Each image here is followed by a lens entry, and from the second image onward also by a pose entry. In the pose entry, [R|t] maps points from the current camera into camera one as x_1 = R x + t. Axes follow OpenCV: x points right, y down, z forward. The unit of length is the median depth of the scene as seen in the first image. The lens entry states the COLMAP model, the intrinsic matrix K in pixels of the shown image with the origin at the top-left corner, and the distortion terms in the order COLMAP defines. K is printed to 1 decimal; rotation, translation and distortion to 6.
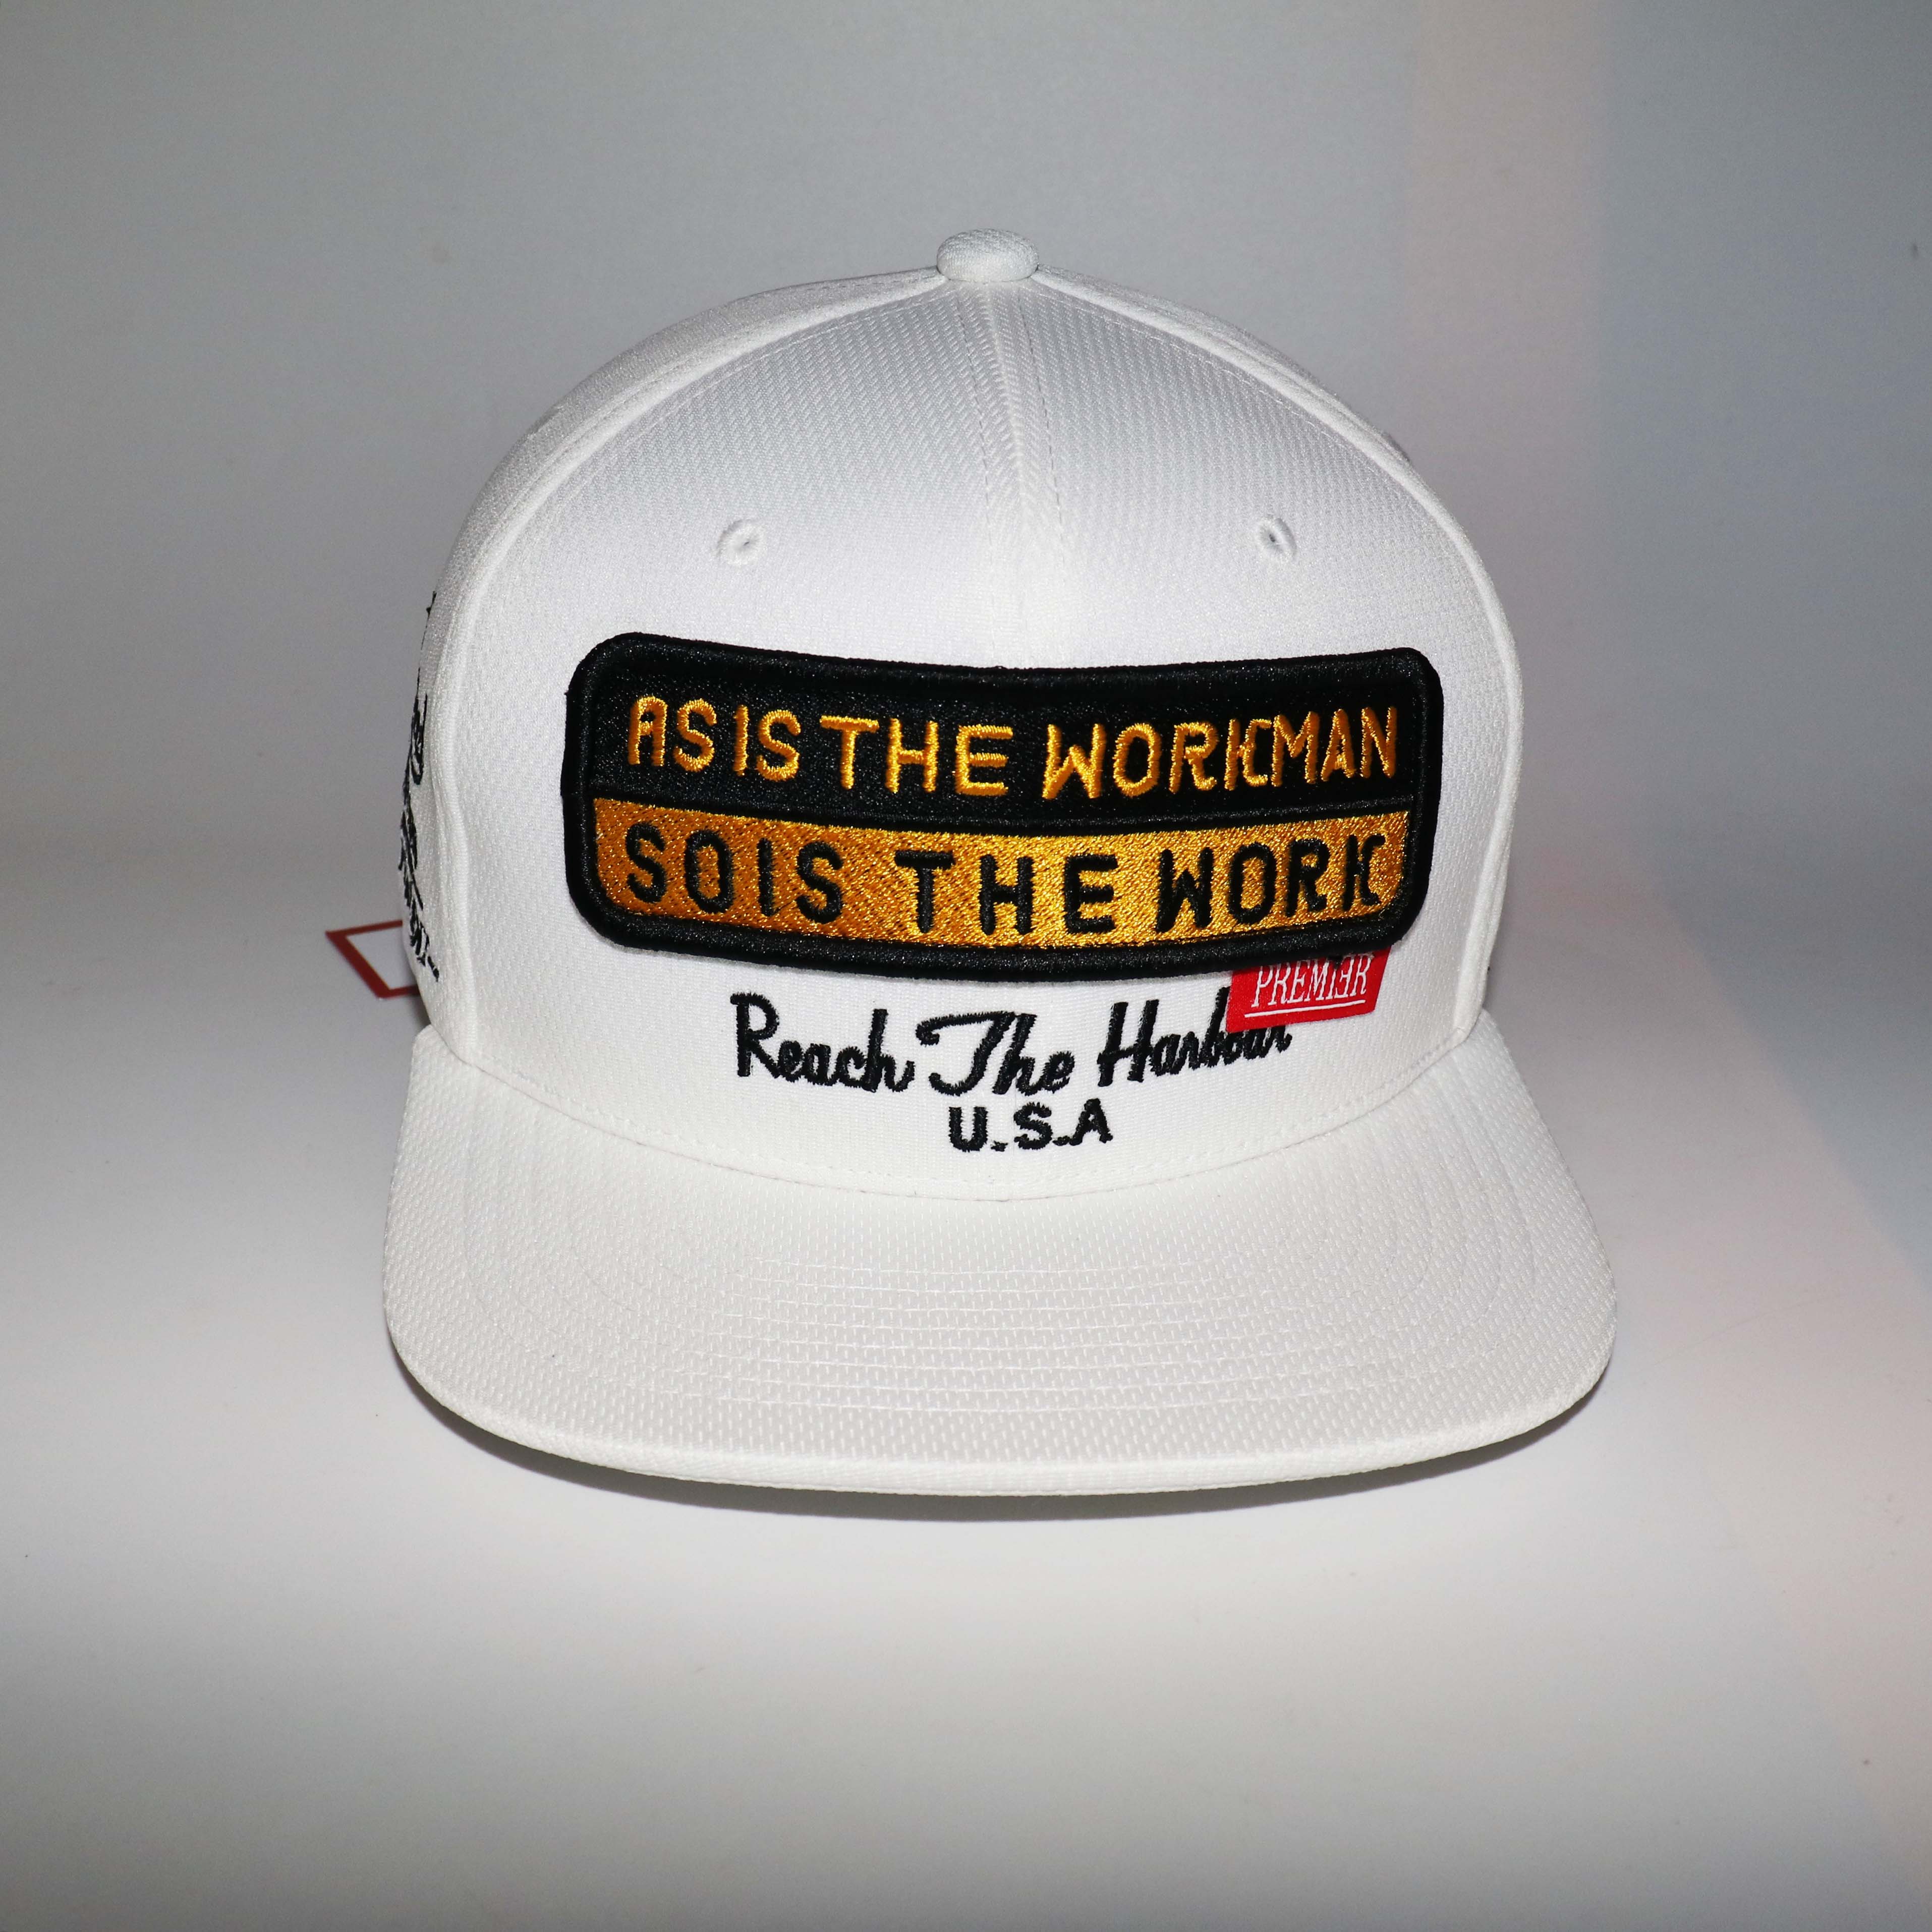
lens RADIAL K [[2465.5, 0, 947.2], [0, 2465.5, 969.9], [0, 0, 1]] dist [-0.114065, 0.000000]
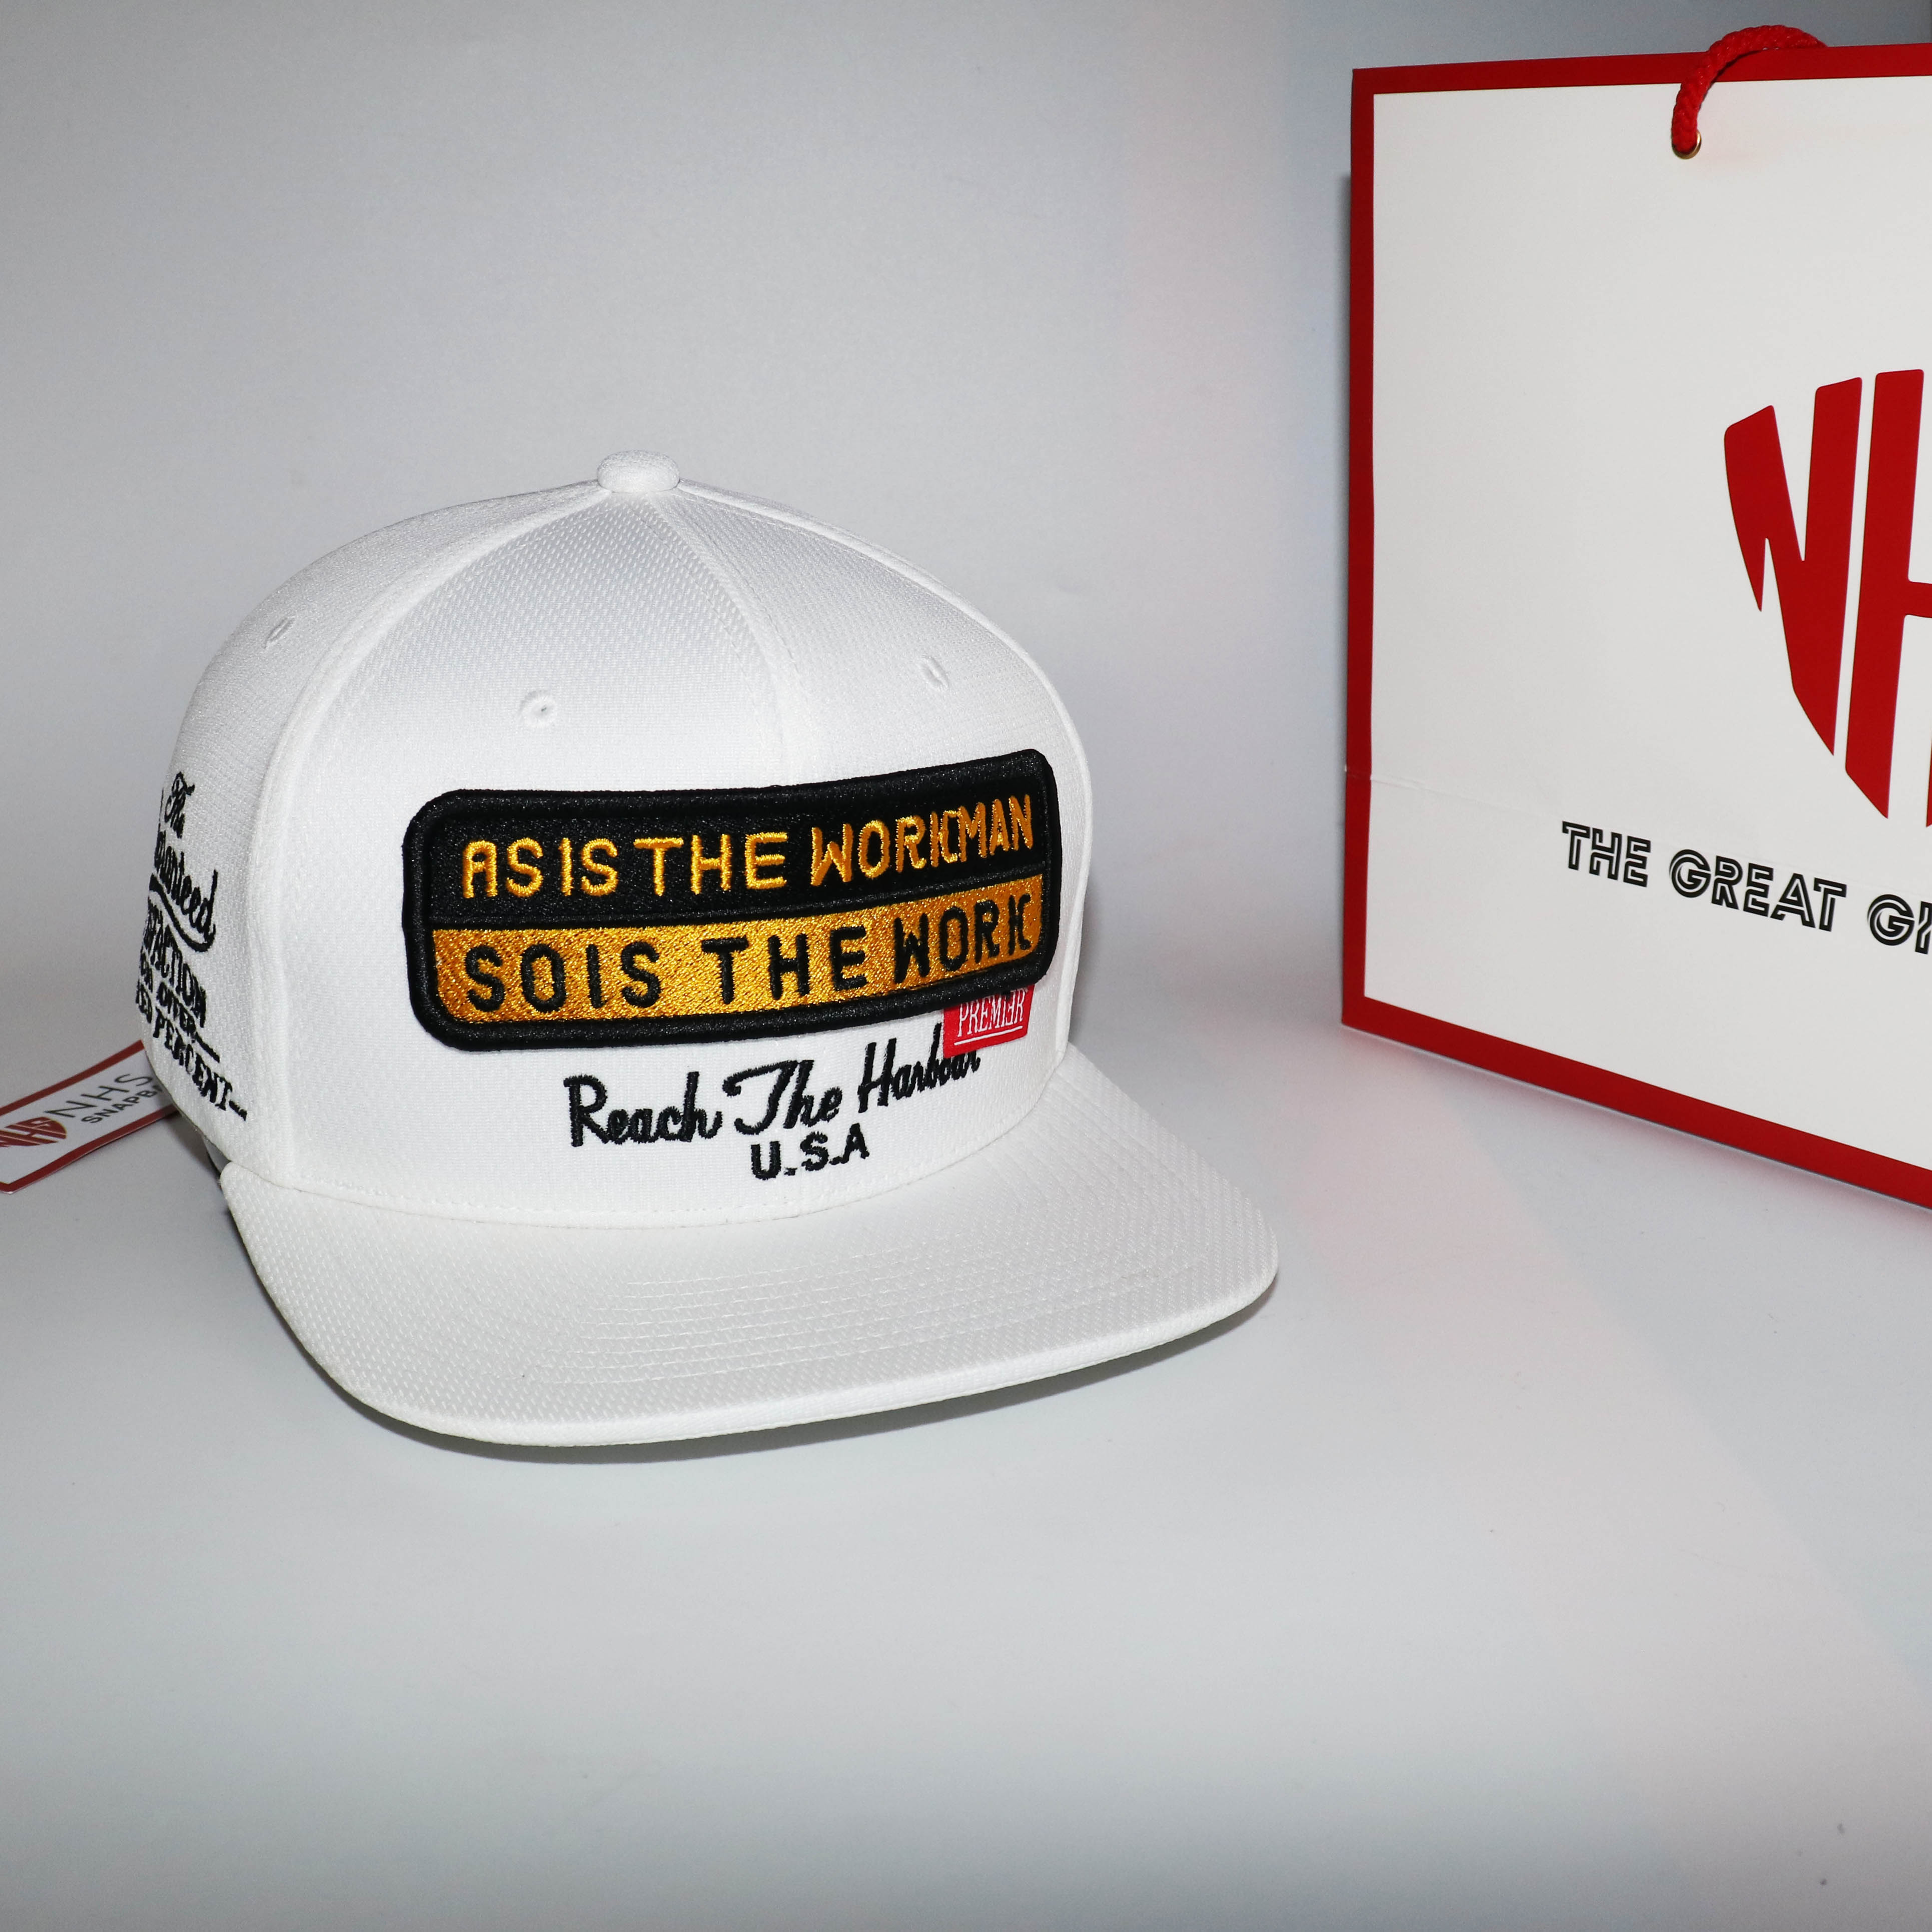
lens RADIAL K [[2465.5, 0, 965.1], [0, 2465.5, 971.8], [0, 0, 1]] dist [-0.114065, 0.000000]
pose [[0.928158, -0.118072, 0.352961, -0.329650], [0.145046, 0.988116, -0.050874, 0.048695], [-0.342760, 0.098415, 0.934254, -0.206648]]
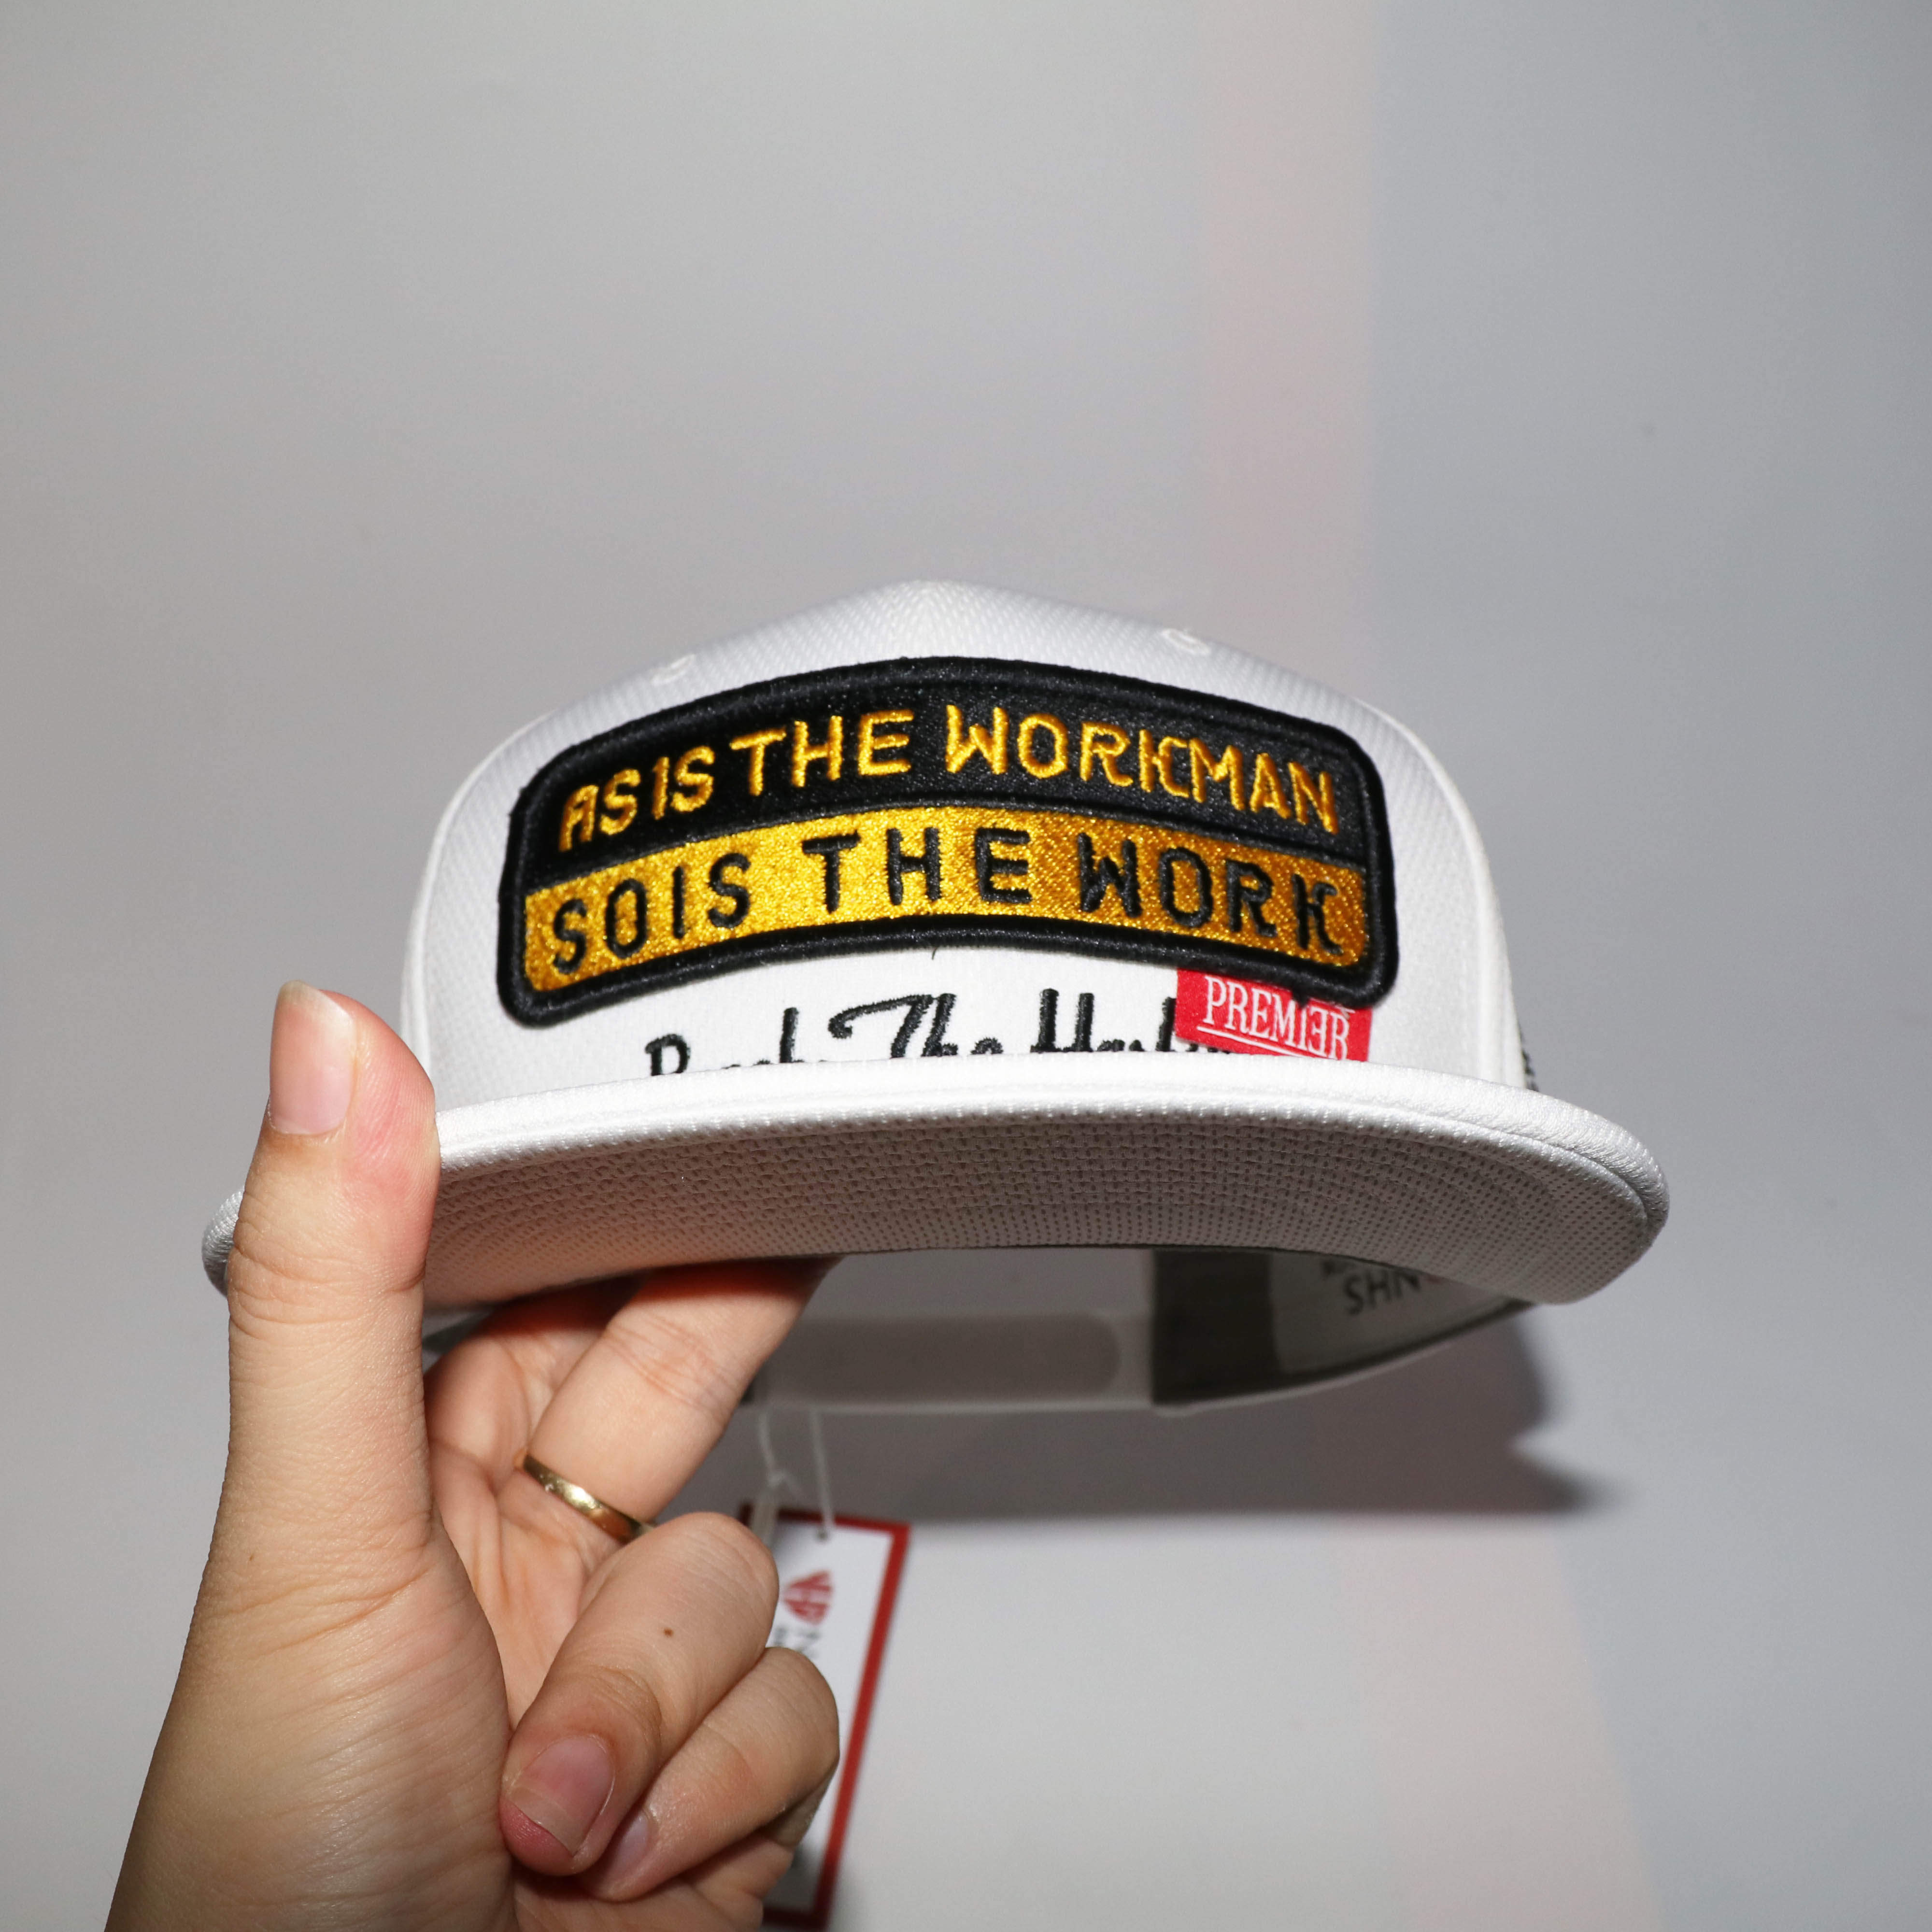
lens RADIAL K [[2465.5, 0, 970.0], [0, 2465.5, 973.9], [0, 0, 1]] dist [-0.114065, 0.000000]
pose [[0.988880, -0.101232, -0.108941, 0.142962], [0.001293, 0.738376, -0.674388, 0.635426], [0.148709, 0.666748, 0.730297, 0.316441]]
